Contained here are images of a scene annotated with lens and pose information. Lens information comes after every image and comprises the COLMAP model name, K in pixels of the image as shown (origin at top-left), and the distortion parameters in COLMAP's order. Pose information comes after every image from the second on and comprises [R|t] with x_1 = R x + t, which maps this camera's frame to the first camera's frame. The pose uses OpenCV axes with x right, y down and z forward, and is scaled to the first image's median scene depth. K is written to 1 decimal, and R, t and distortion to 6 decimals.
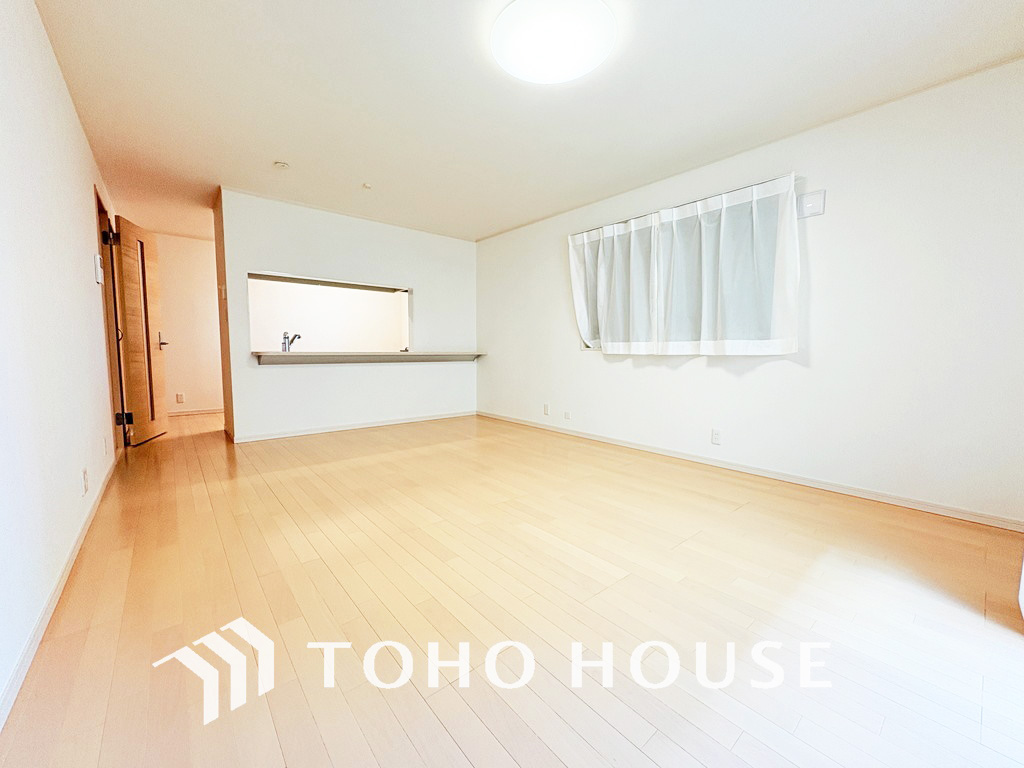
lens RADIAL K [[404.1, 0, 512.0], [0, 404.1, 384.0], [0, 0, 1]] dist [-0.001248, -0.000577]
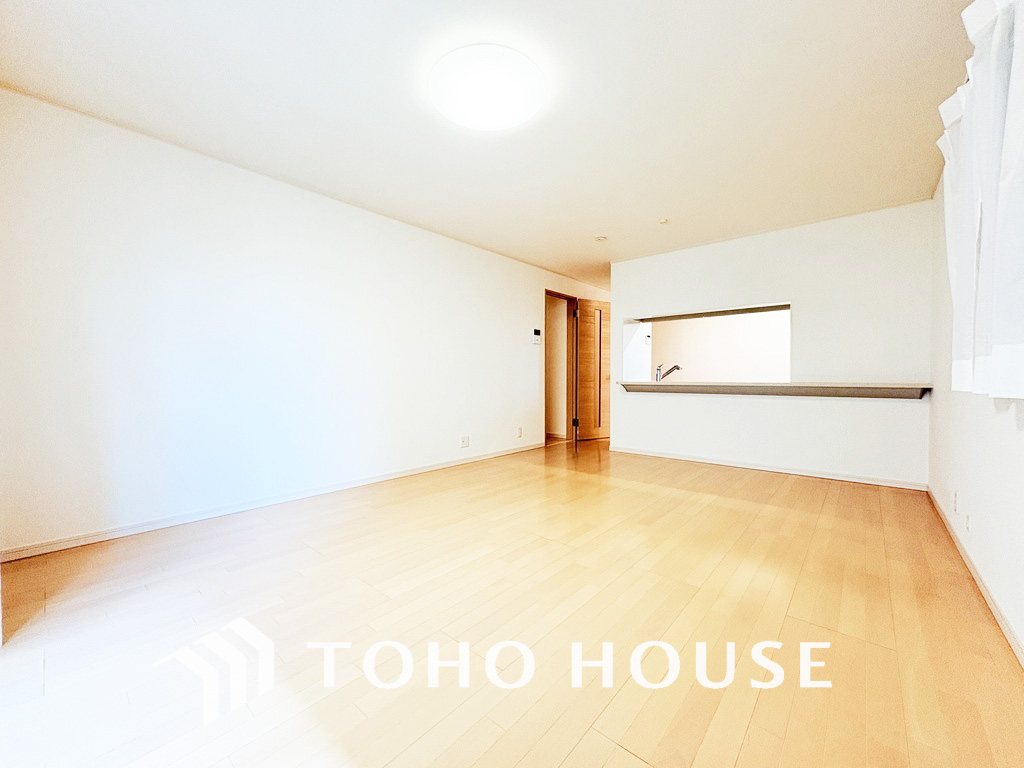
lens RADIAL K [[404.1, 0, 512.0], [0, 404.1, 384.0], [0, 0, 1]] dist [-0.001248, -0.000577]
pose [[0.153518, 0.009883, -0.988096, 0.518737], [-0.086730, 0.996226, -0.003511, -0.034428], [0.984332, 0.086236, 0.153796, 0.427867]]
